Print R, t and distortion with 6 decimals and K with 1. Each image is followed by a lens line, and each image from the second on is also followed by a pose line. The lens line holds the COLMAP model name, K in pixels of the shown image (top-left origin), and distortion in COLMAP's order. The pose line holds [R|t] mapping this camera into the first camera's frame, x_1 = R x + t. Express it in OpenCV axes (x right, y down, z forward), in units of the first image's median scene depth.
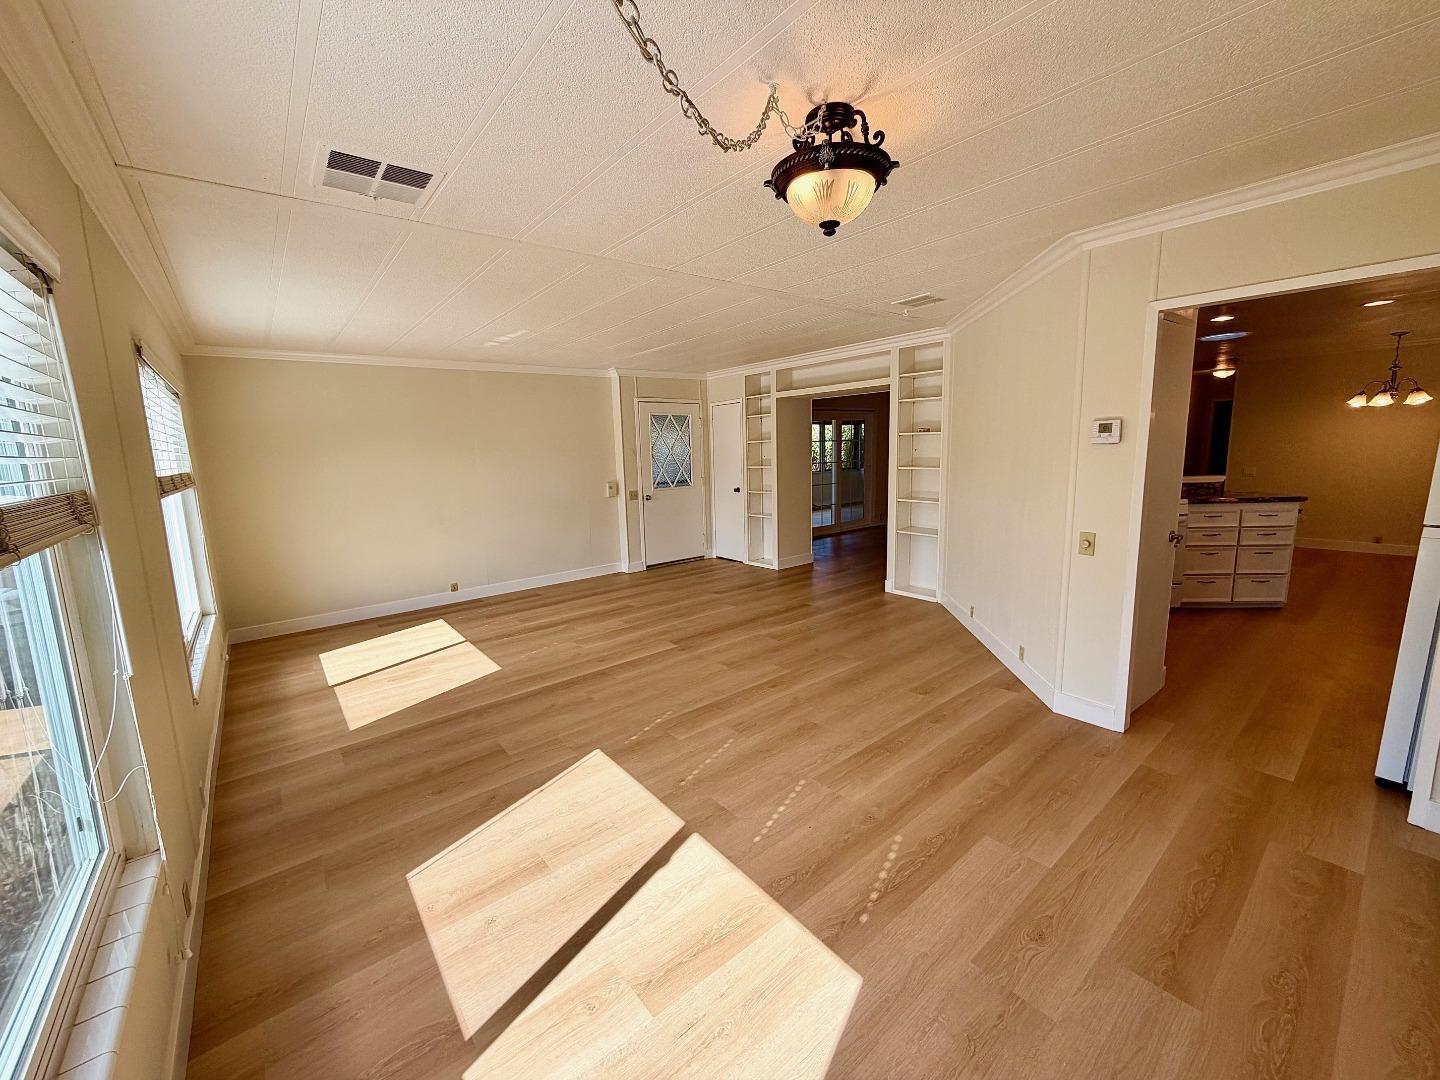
lens RADIAL K [[578.2, 0, 720.0], [0, 578.2, 540.0], [0, 0, 1]] dist [-0.000343, -0.000031]
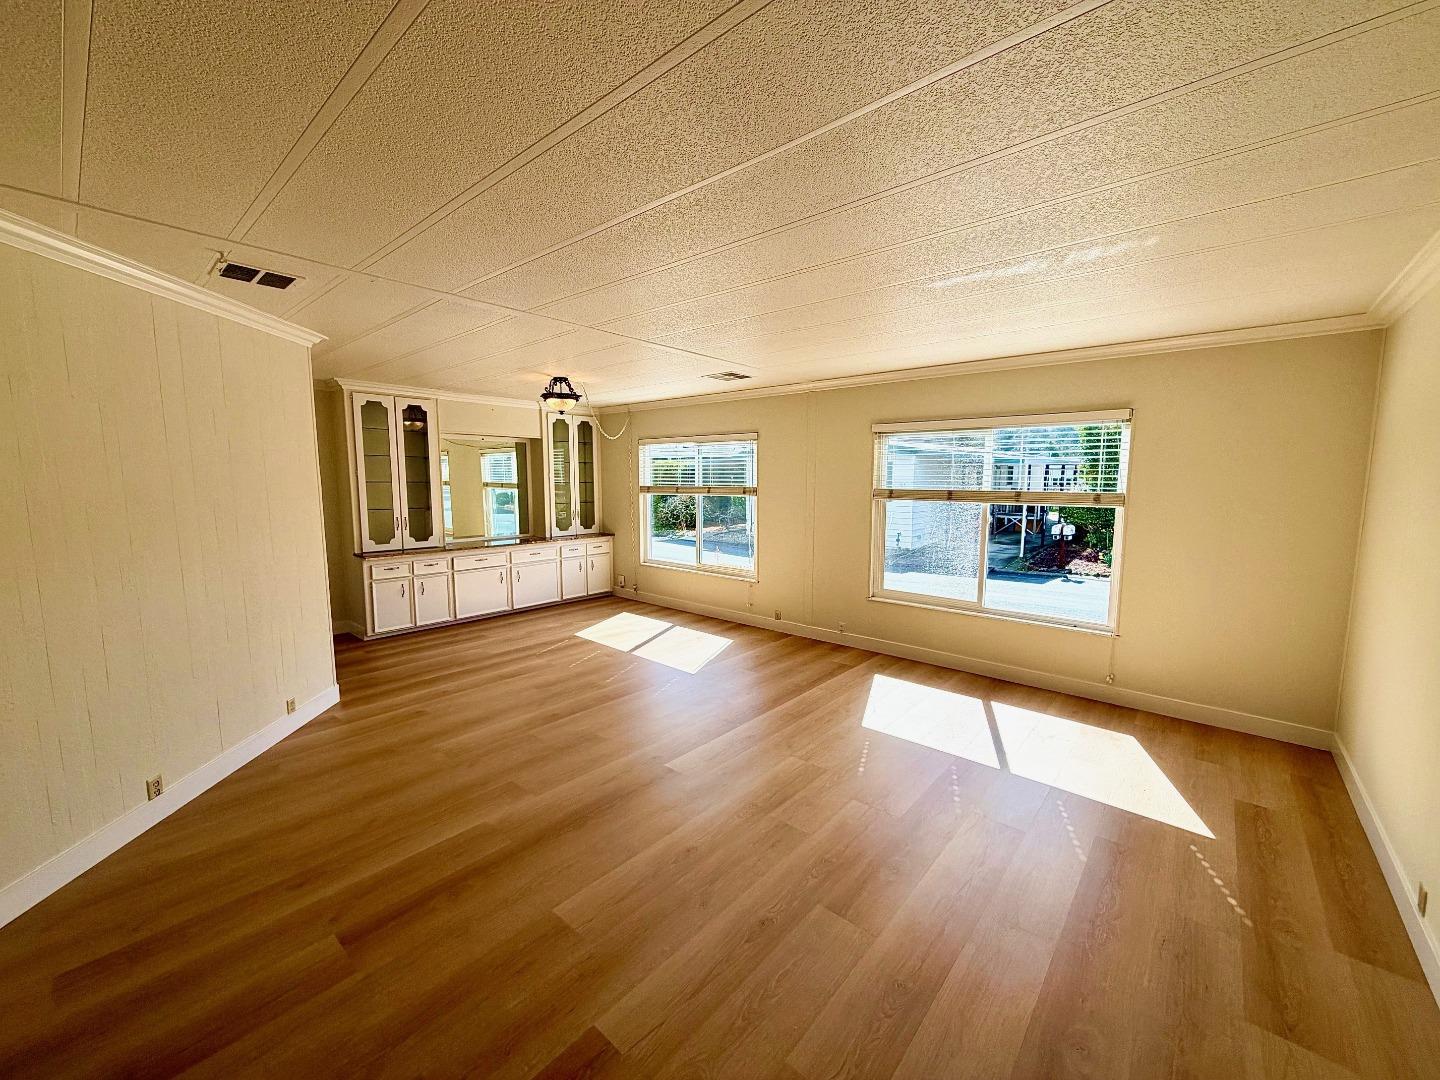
lens RADIAL K [[578.2, 0, 720.0], [0, 578.2, 540.0], [0, 0, 1]] dist [-0.000343, -0.000031]
pose [[-0.984222, 0.050424, -0.169604, -0.039242], [0.003119, 0.963330, 0.268301, -0.331929], [0.176913, 0.263539, -0.948287, 1.958488]]
